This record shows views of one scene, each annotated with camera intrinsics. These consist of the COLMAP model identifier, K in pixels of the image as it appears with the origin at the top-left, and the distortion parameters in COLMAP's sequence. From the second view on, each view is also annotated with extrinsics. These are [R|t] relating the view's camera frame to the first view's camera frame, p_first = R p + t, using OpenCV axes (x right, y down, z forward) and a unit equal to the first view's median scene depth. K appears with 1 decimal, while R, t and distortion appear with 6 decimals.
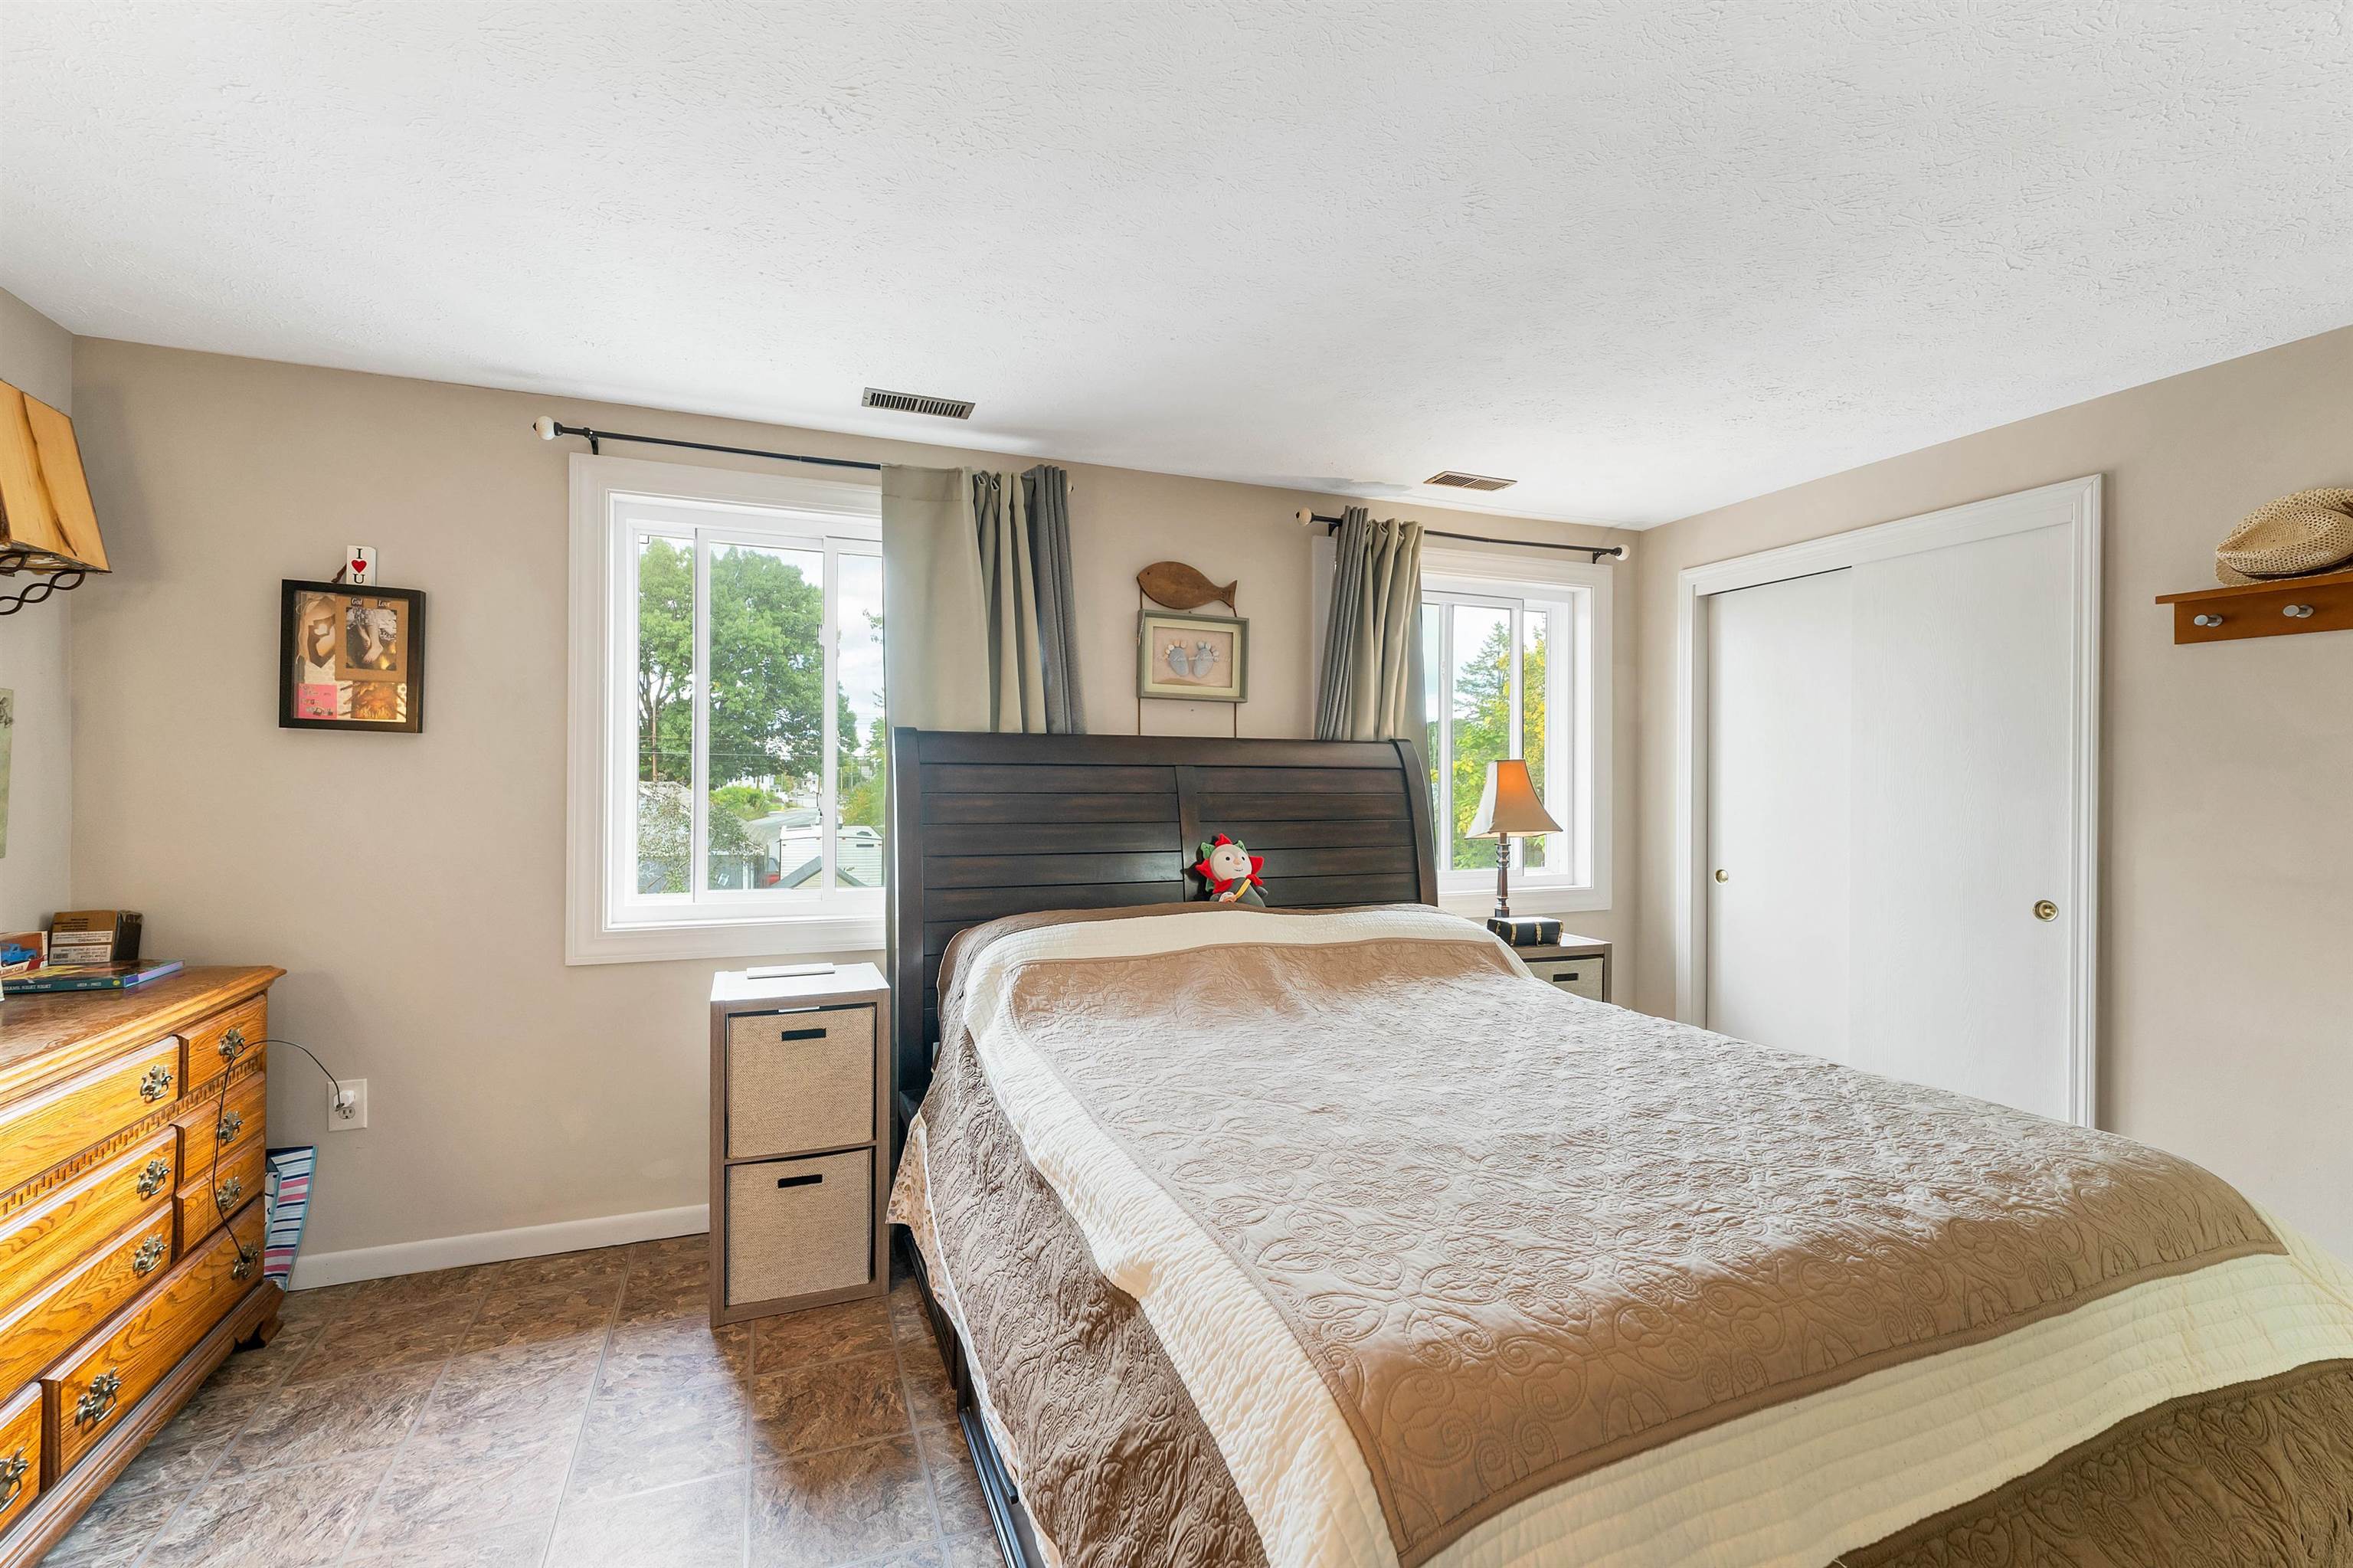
lens RADIAL K [[981.6, 0, 1183.2], [0, 981.6, 789.3], [0, 0, 1]] dist [0.004750, -0.001252]
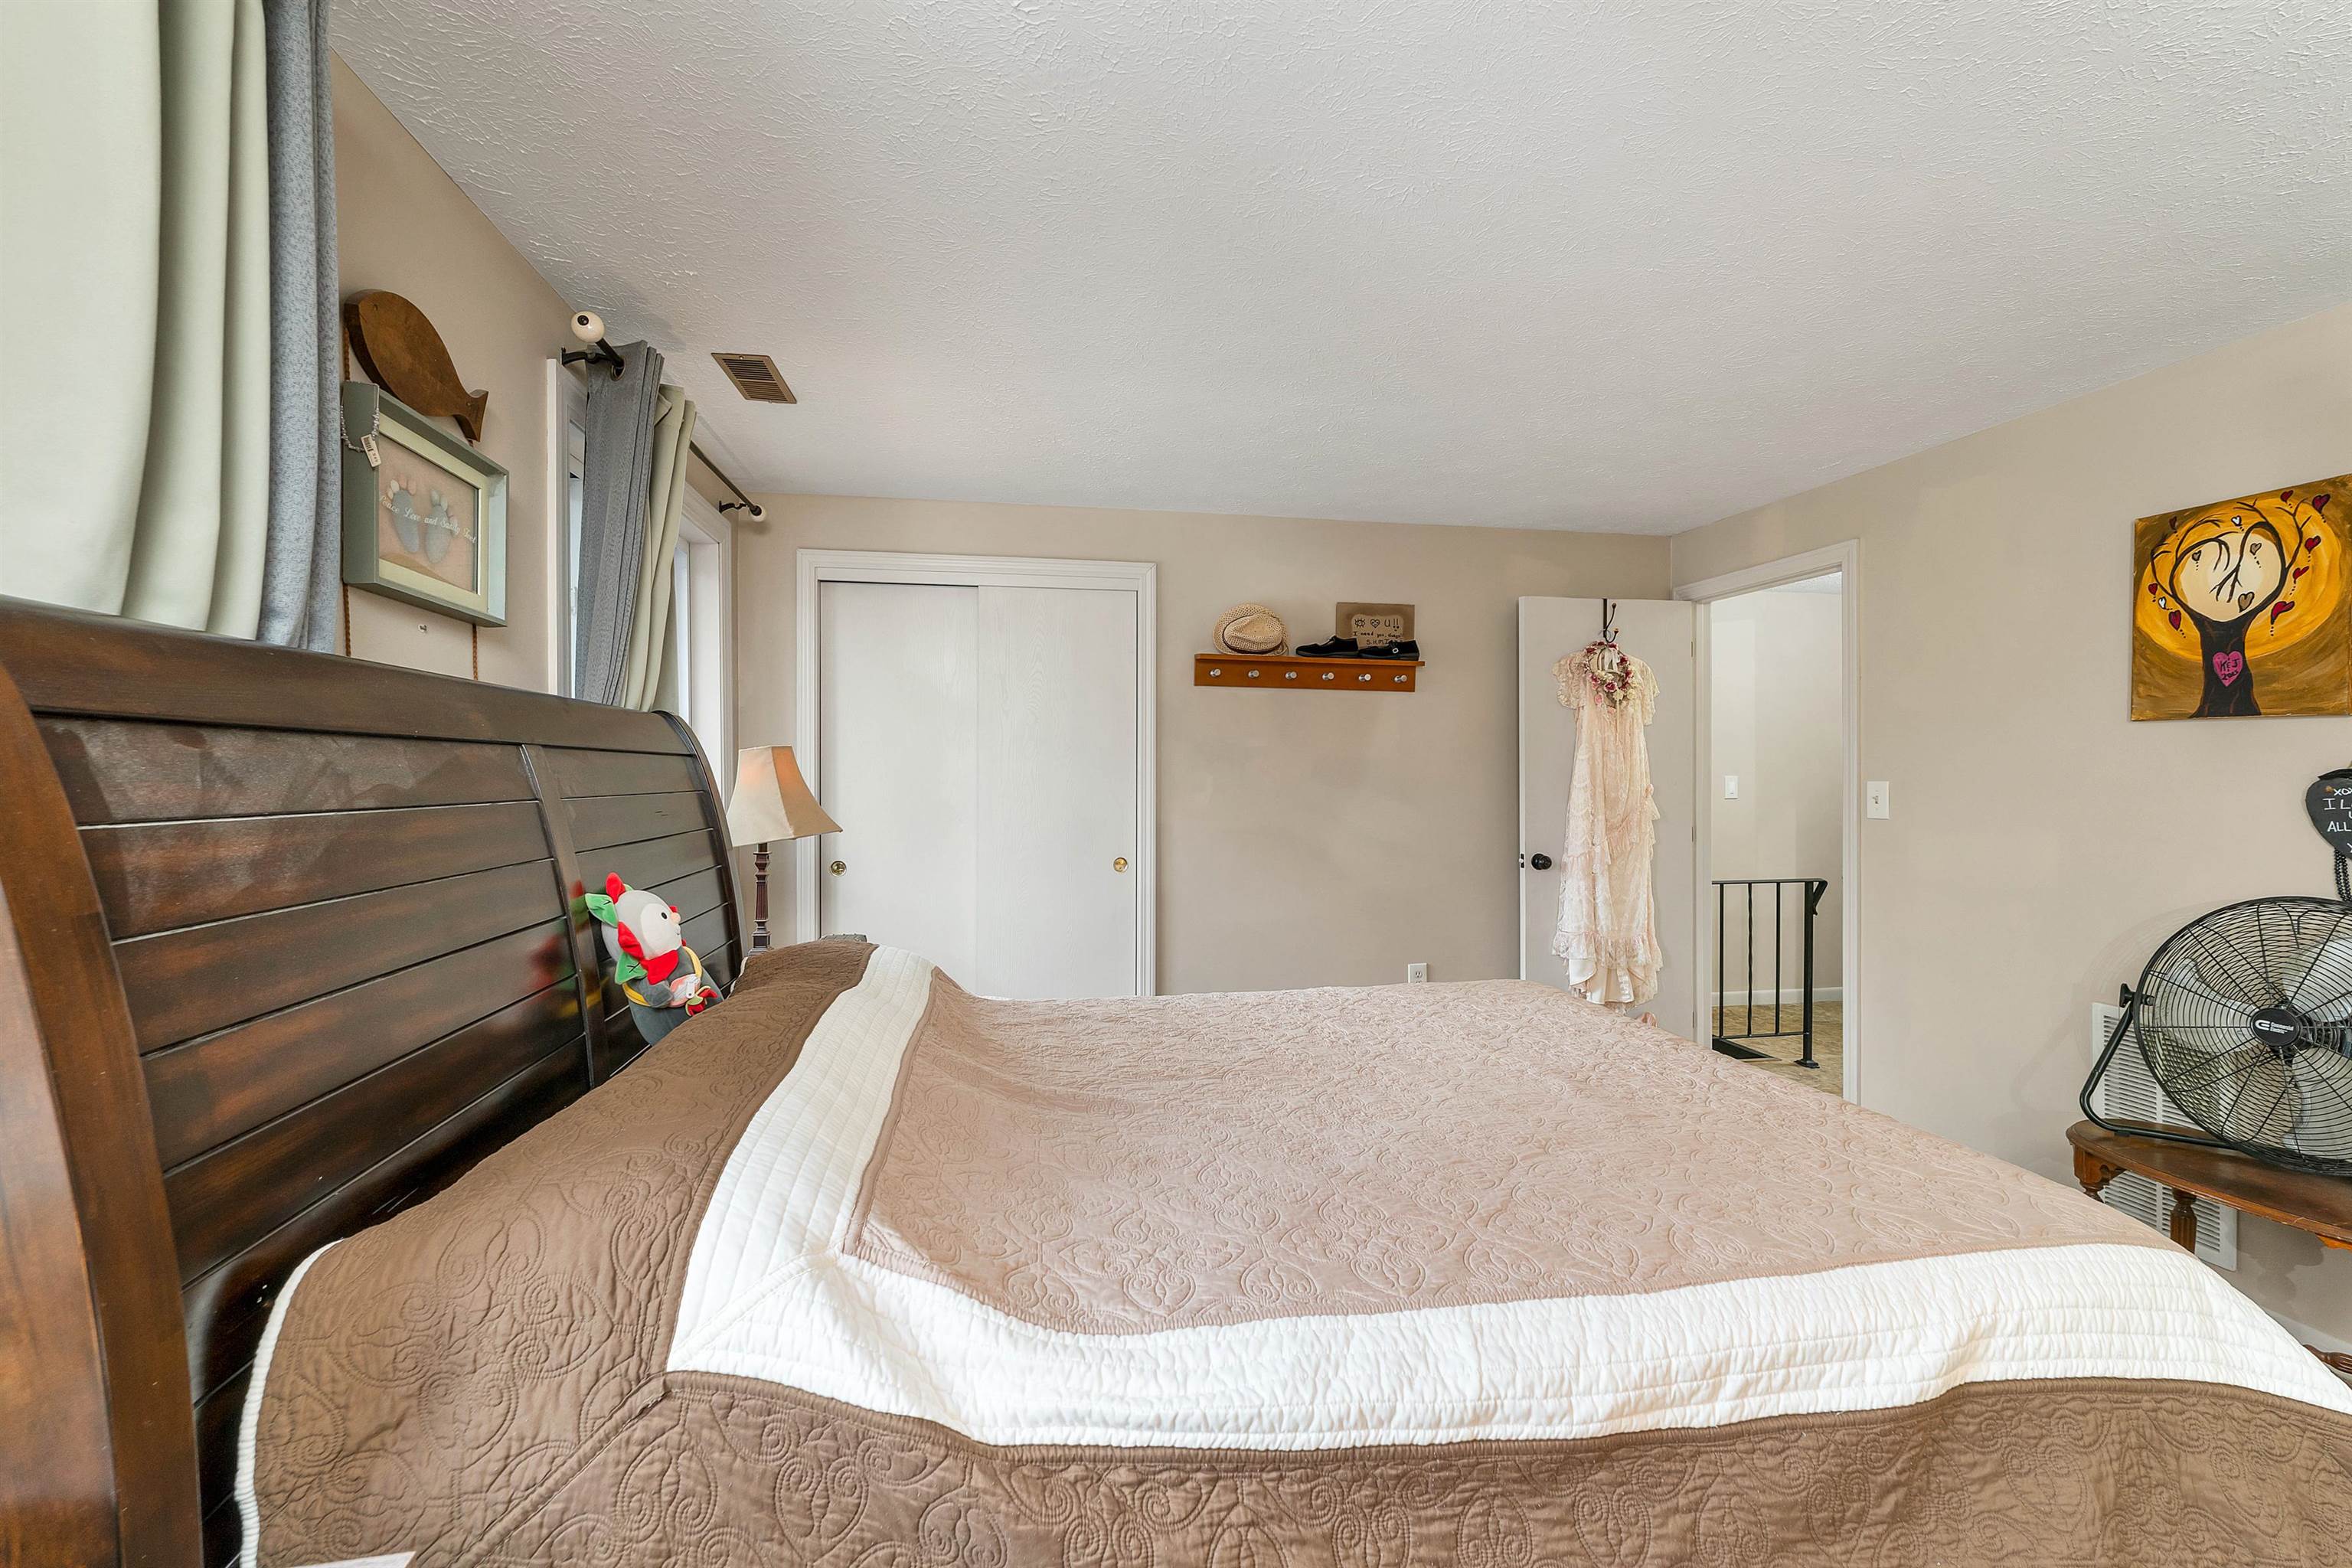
lens RADIAL K [[981.1, 0, 1117.3], [0, 981.1, 774.6], [0, 0, 1]] dist [0.004750, -0.001252]
pose [[0.232918, -0.002841, 0.972492, -0.459765], [0.005430, 0.999984, 0.001621, -0.008337], [-0.972481, 0.004903, 0.232929, 0.657689]]
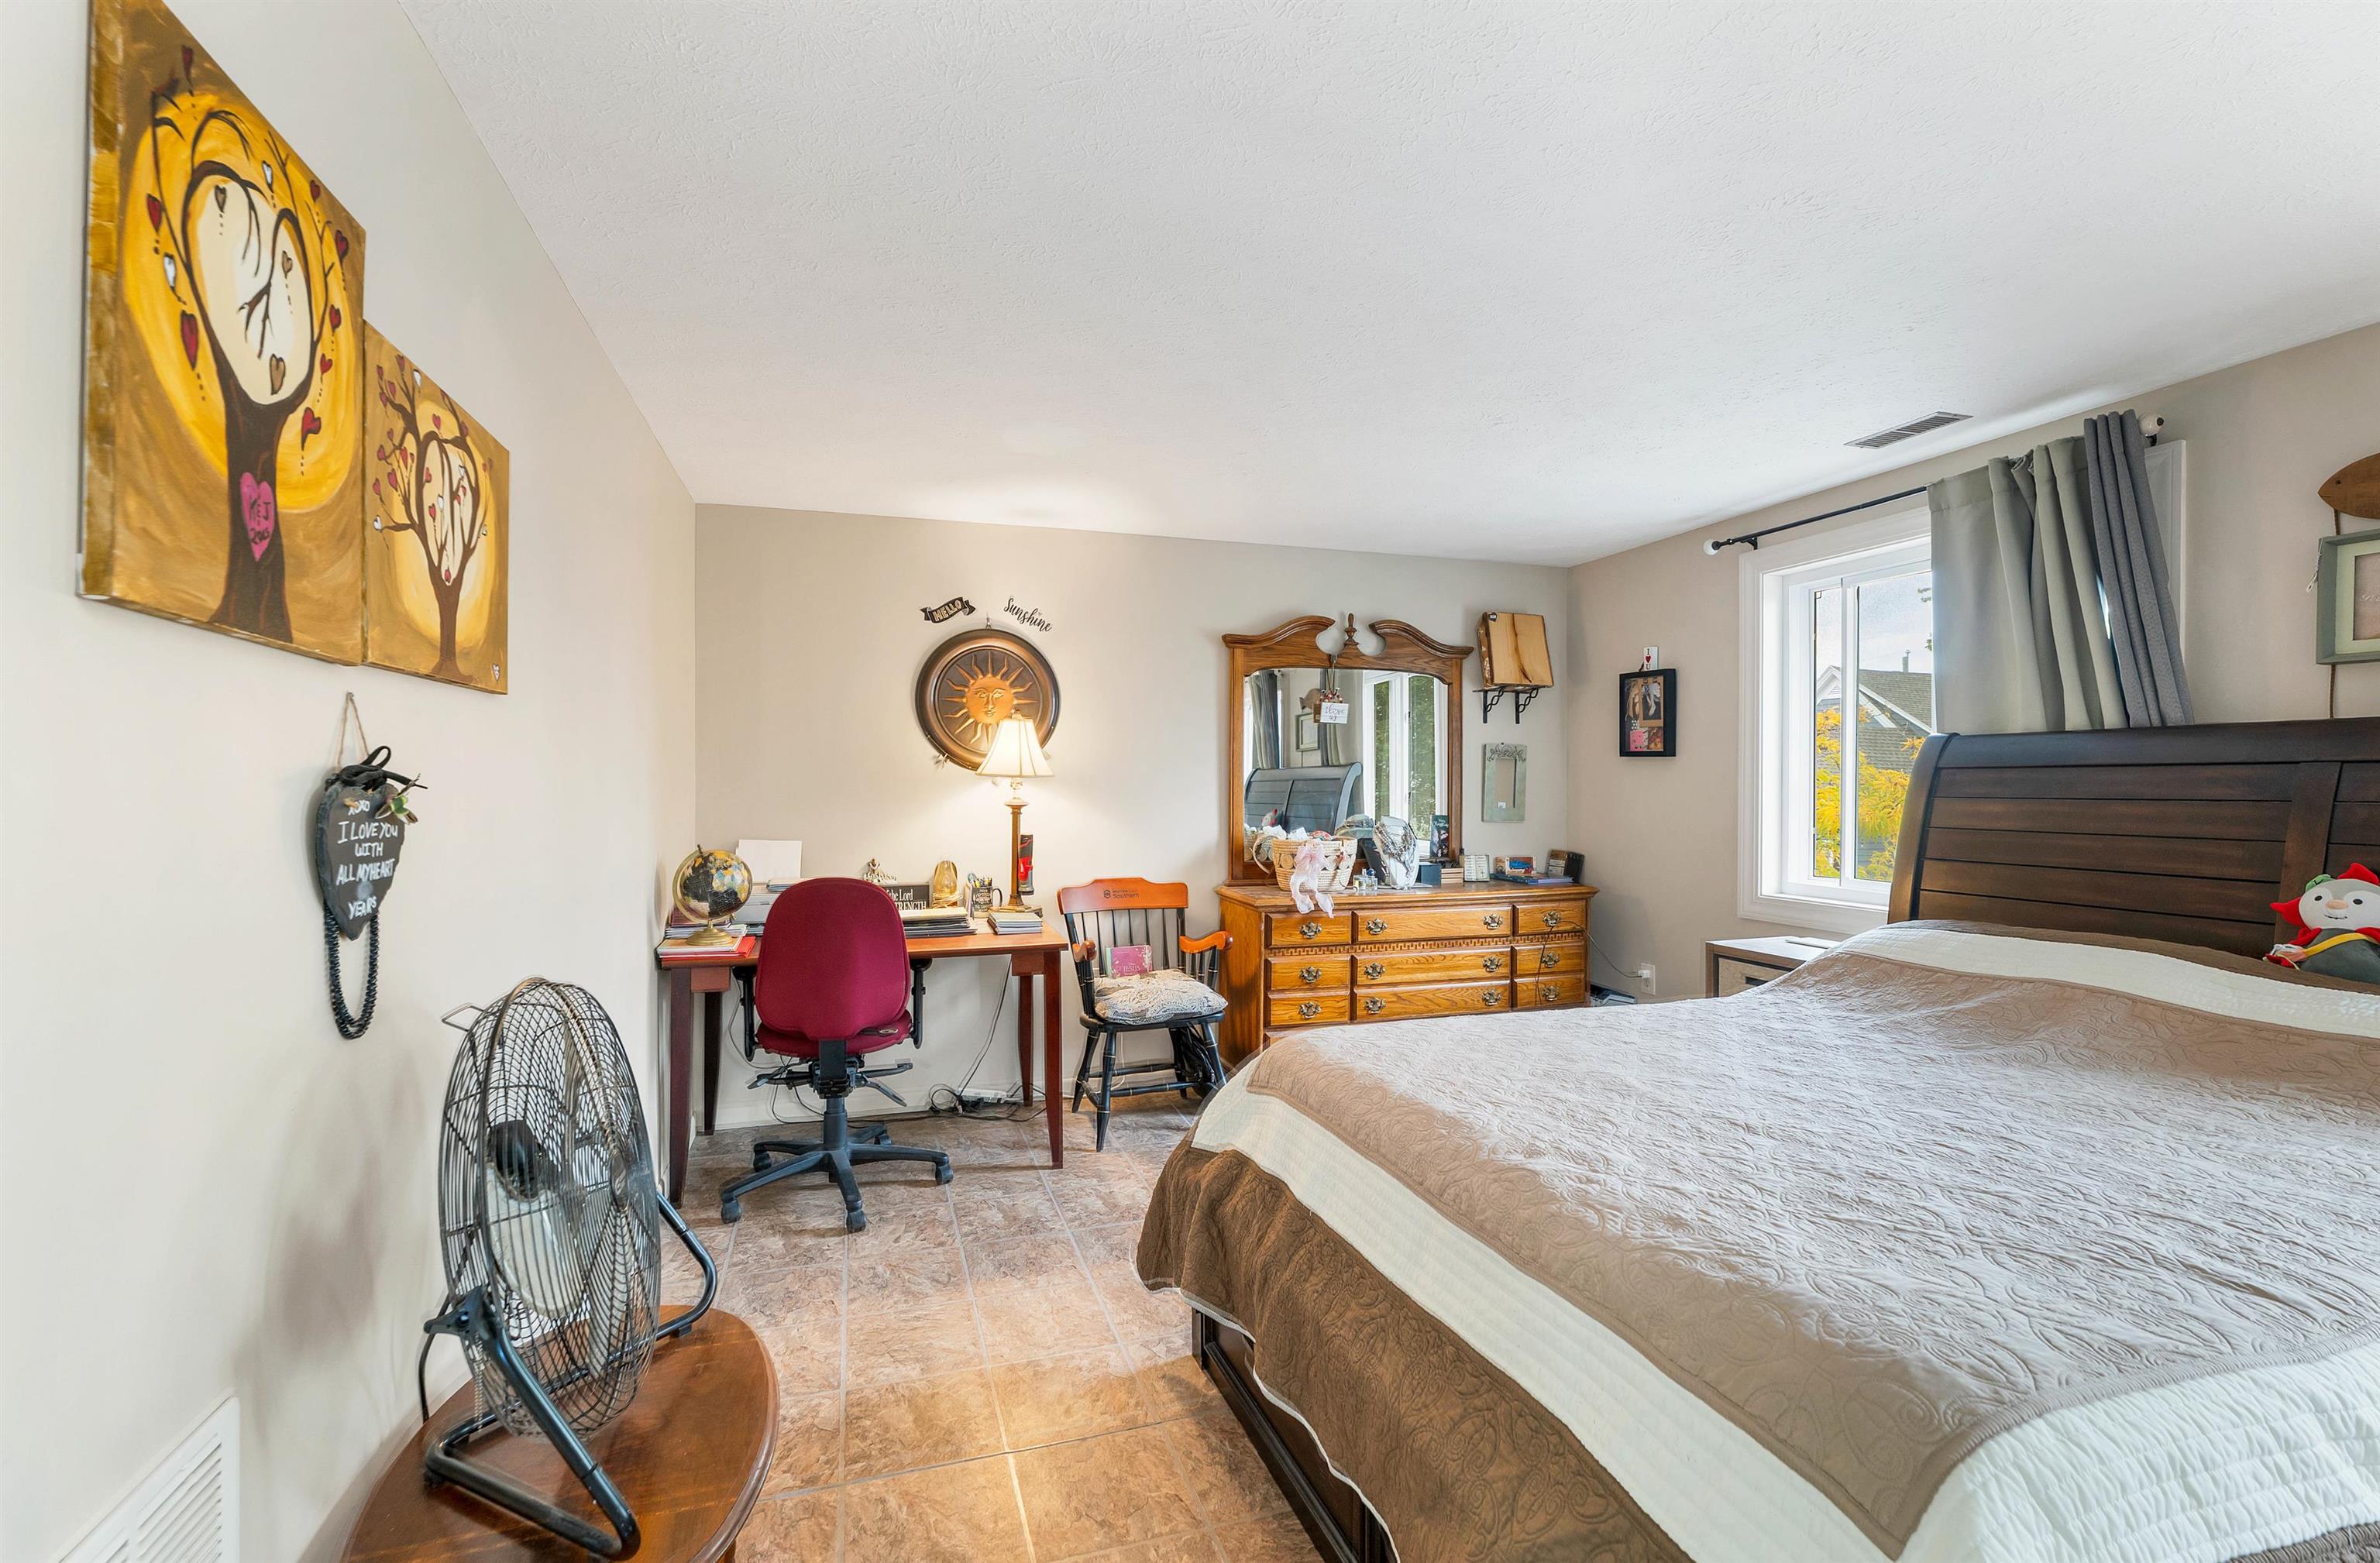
lens RADIAL K [[1012.9, 0, 1202.4], [0, 1012.9, 781.8], [0, 0, 1]] dist [-0.015752, 0.000352]
pose [[-0.044220, -0.007629, -0.998993, 0.864812], [-0.007115, 0.999948, -0.007321, 0.001013], [0.998996, 0.006784, -0.044272, 0.295917]]
